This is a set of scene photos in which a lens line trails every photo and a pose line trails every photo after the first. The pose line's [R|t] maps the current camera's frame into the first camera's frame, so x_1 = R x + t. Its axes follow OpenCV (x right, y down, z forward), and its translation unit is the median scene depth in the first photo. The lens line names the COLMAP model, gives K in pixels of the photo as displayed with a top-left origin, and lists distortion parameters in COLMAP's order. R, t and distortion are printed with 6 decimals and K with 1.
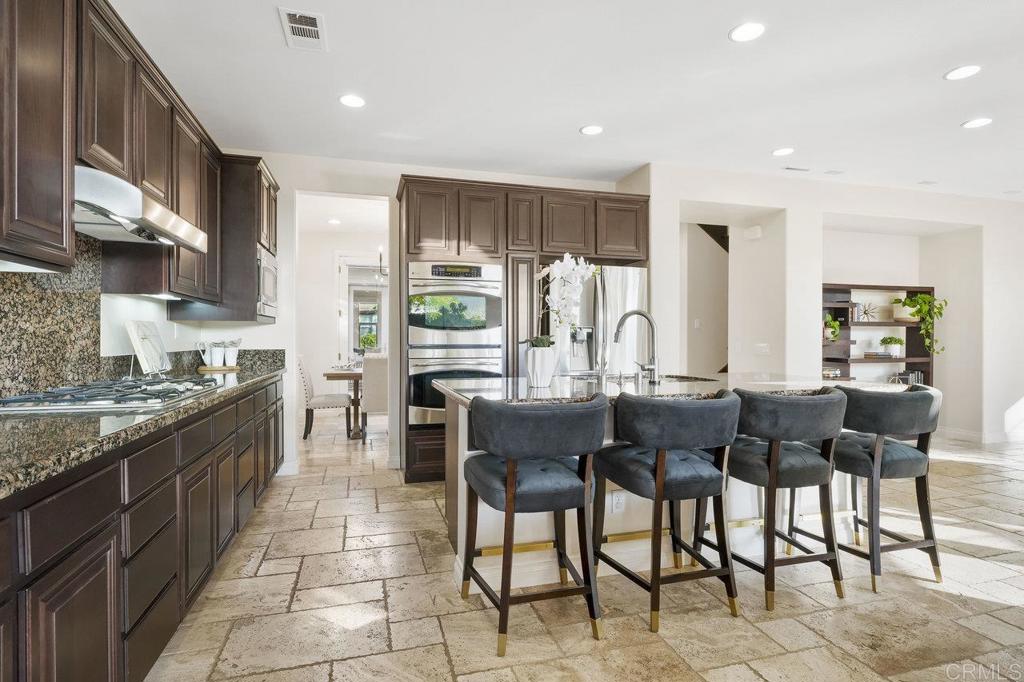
lens RADIAL K [[533.3, 0, 517.3], [0, 533.3, 334.4], [0, 0, 1]] dist [-0.007009, 0.001919]
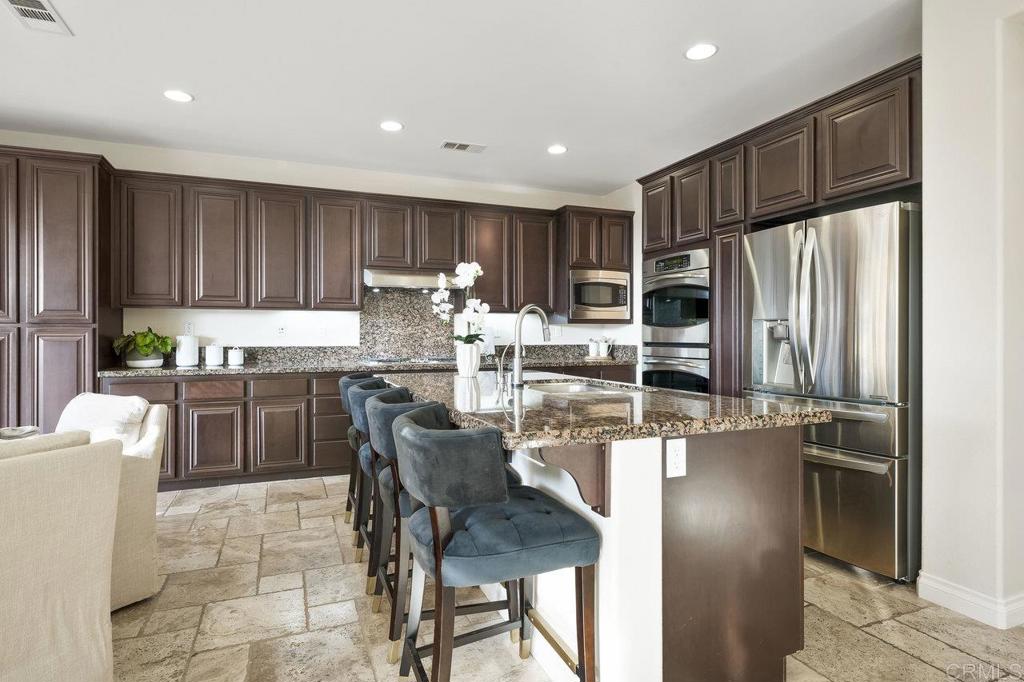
lens RADIAL K [[571.2, 0, 519.1], [0, 571.2, 335.8], [0, 0, 1]] dist [0.002090, 0.002085]
pose [[0.095488, -0.003518, -0.995424, 0.847458], [0.007963, 0.999964, -0.002770, 0.008268], [0.995399, -0.007662, 0.095513, 0.637533]]
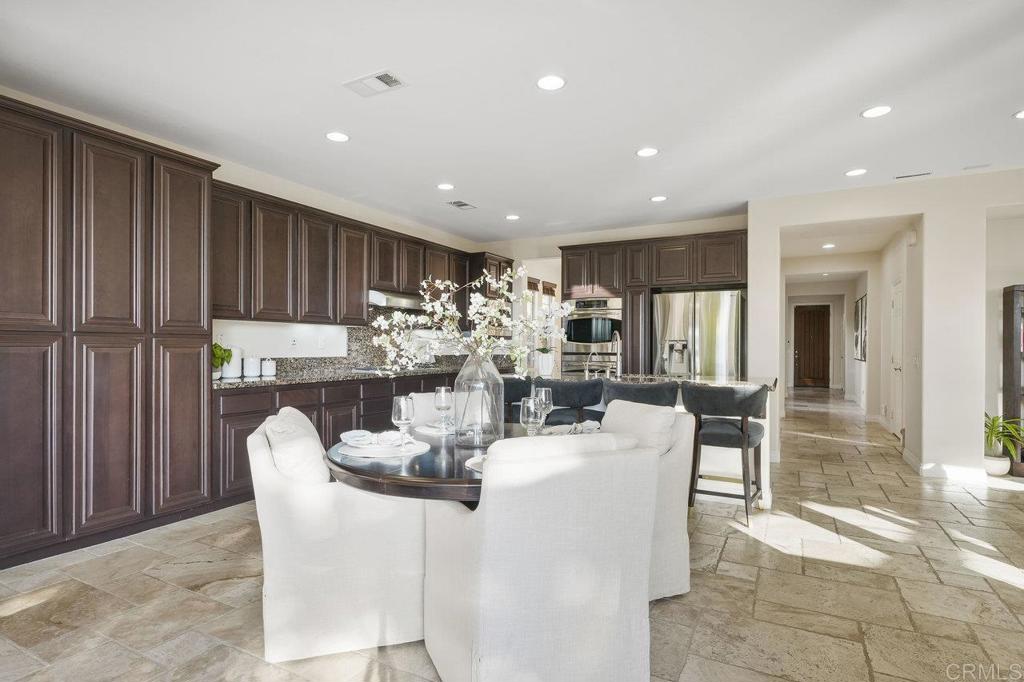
lens RADIAL K [[533.3, 0, 511.5], [0, 533.3, 349.2], [0, 0, 1]] dist [-0.007009, 0.001919]
pose [[0.711595, 0.001931, -0.702587, 0.786716], [0.003449, 0.999975, 0.006242, -0.000501], [0.702581, -0.006865, 0.711570, -0.236695]]
